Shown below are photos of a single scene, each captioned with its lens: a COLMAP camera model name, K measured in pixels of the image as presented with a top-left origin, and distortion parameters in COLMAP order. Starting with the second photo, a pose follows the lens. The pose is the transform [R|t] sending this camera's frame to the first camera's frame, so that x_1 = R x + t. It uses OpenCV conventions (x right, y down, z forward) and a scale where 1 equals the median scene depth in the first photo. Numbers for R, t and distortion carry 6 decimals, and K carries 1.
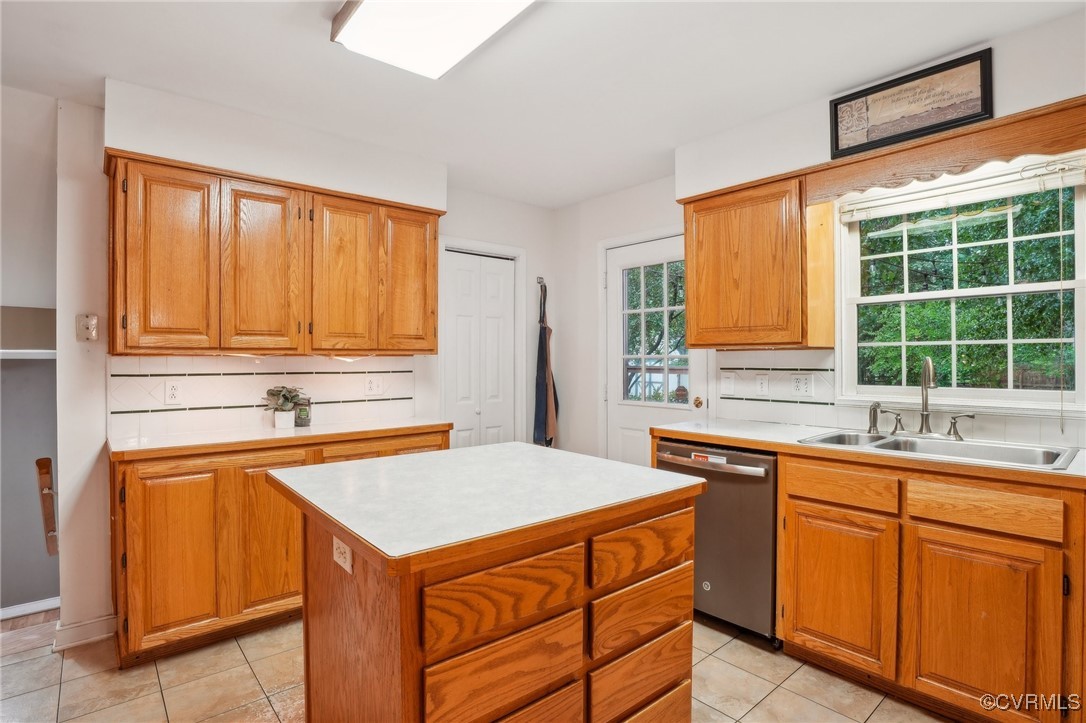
lens RADIAL K [[548.9, 0, 547.6], [0, 548.9, 357.2], [0, 0, 1]] dist [-0.010867, -0.000010]
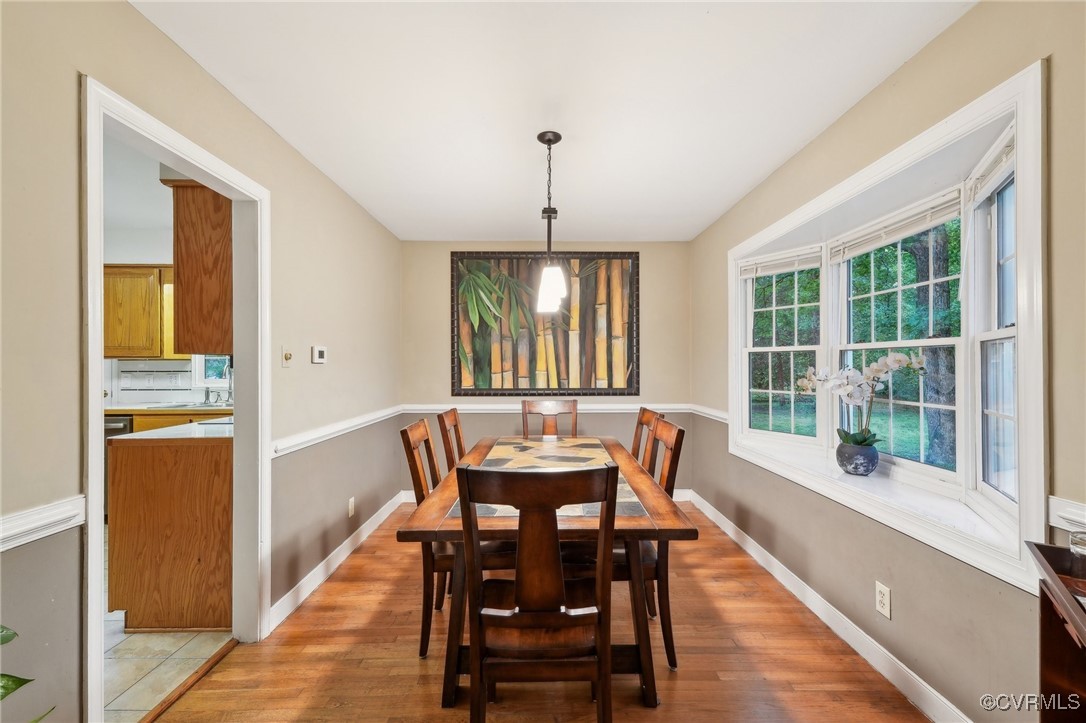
lens RADIAL K [[472.7, 0, 548.0], [0, 472.7, 361.4], [0, 0, 1]] dist [0.000744, -0.000142]
pose [[0.643968, -0.000323, 0.765052, 0.081466], [0.000549, 1.000000, -0.000039, -0.009500], [-0.765052, 0.000445, 0.643968, -1.049876]]
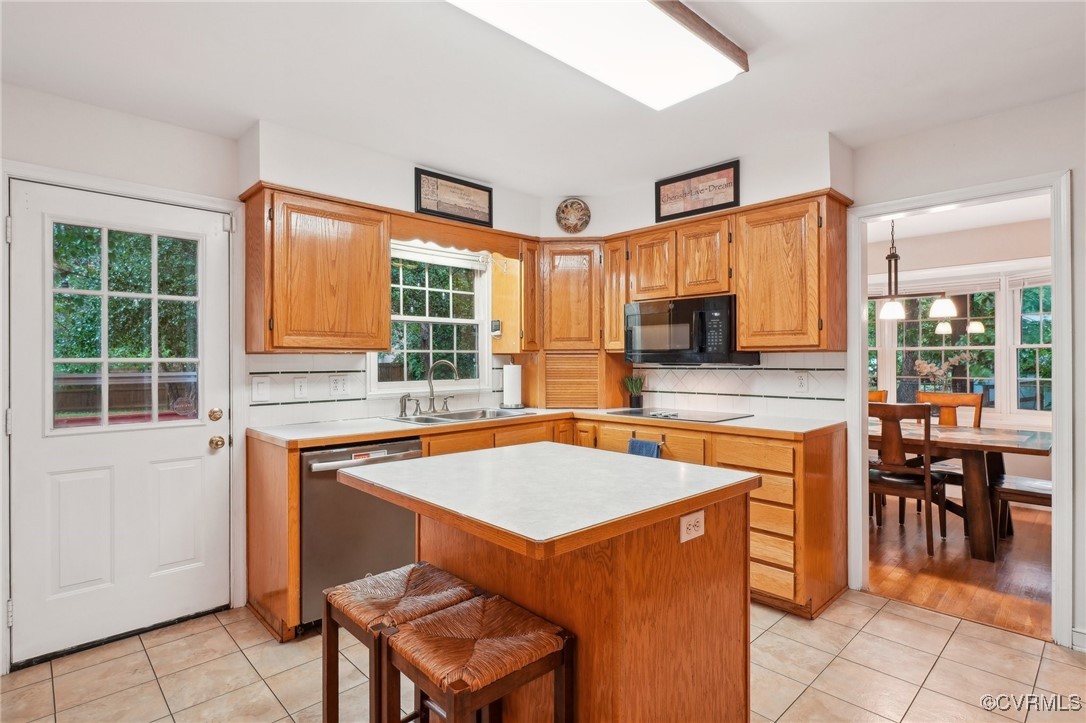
lens RADIAL K [[548.9, 0, 546.6], [0, 548.9, 361.9], [0, 0, 1]] dist [-0.010867, -0.000010]
pose [[-0.041890, 0.000791, 0.999122, -0.779496], [0.005829, 0.999983, -0.000547, 0.005788], [-0.999105, 0.005801, -0.041894, 0.694043]]
